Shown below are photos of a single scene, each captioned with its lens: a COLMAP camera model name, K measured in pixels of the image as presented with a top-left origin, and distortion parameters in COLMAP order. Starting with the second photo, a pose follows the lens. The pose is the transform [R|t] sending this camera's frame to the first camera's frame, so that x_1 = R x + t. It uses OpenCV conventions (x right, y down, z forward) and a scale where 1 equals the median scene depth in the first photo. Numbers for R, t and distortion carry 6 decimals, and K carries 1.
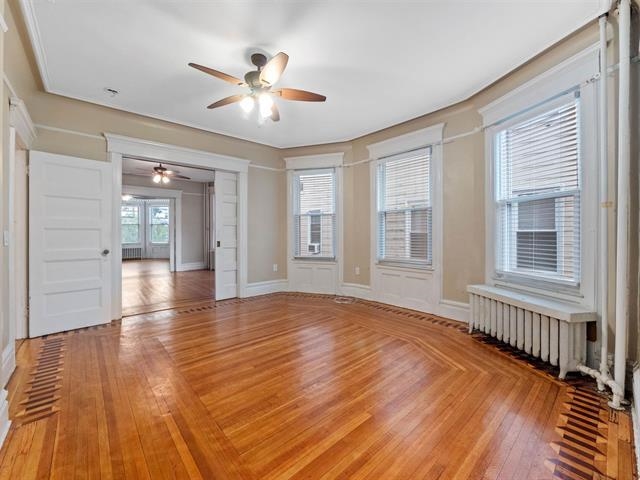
lens RADIAL K [[270.3, 0, 318.7], [0, 270.3, 235.6], [0, 0, 1]] dist [-0.003552, 0.000878]
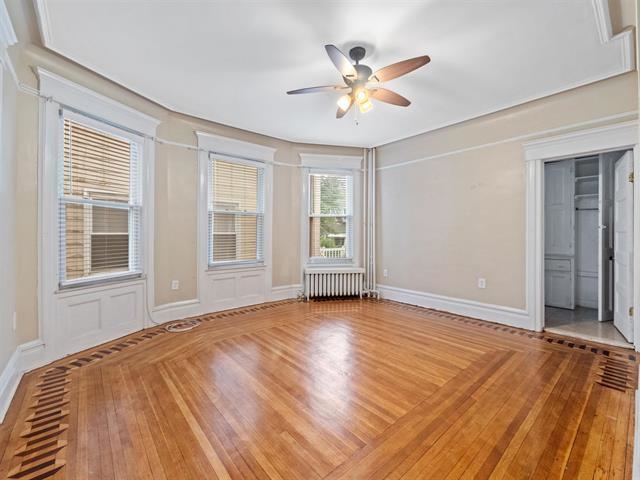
lens RADIAL K [[270.3, 0, 318.6], [0, 270.3, 236.1], [0, 0, 1]] dist [-0.003552, 0.000878]
pose [[0.017429, -0.003780, 0.999841, -0.648239], [0.014231, 0.999893, 0.003532, -0.004673], [-0.999747, 0.014167, 0.017481, 0.620804]]
